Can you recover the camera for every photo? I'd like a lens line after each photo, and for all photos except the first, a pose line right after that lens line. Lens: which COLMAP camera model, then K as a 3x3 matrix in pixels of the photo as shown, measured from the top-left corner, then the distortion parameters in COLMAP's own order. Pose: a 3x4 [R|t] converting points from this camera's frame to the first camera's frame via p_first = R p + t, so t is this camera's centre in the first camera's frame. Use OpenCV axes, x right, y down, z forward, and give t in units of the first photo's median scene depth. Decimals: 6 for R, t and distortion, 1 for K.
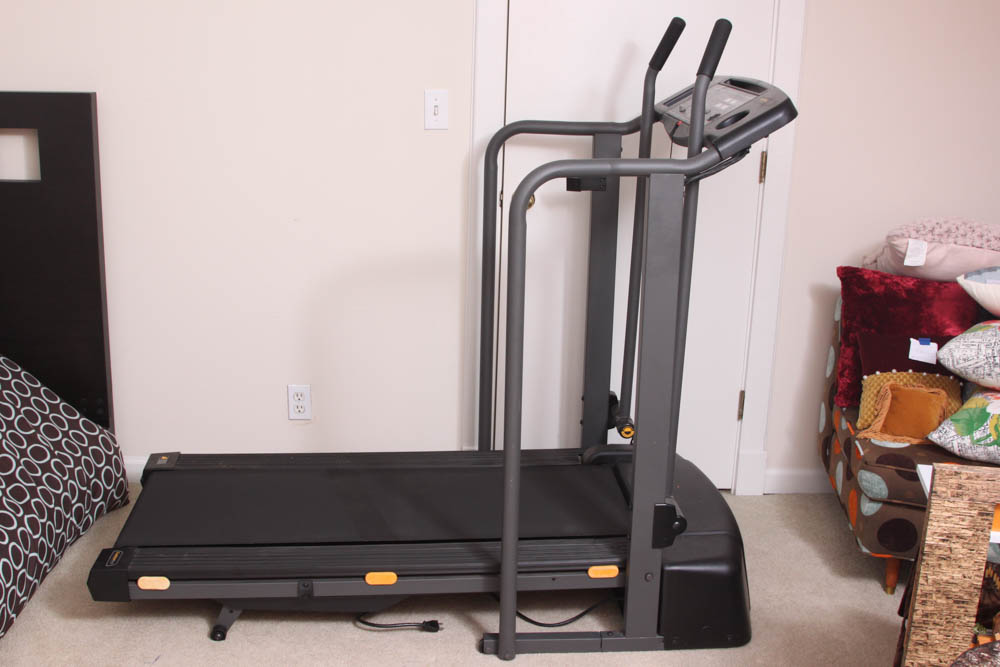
lens RADIAL K [[1213.2, 0, 493.5], [0, 1213.2, 338.5], [0, 0, 1]] dist [-0.104128, 0.000000]
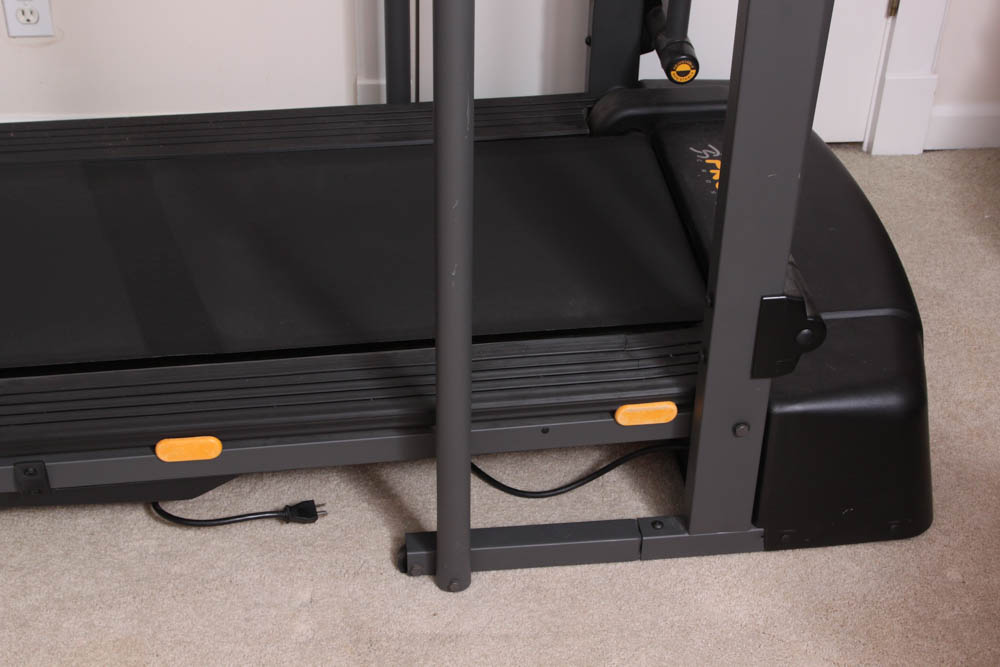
lens RADIAL K [[1622.6, 0, 500.5], [0, 1622.6, 336.5], [0, 0, 1]] dist [0.019489, 0.000000]
pose [[0.998765, -0.030566, 0.039158, 0.006807], [0.014553, 0.933733, 0.357673, -0.070373], [-0.047495, -0.356662, 0.933026, 0.388176]]
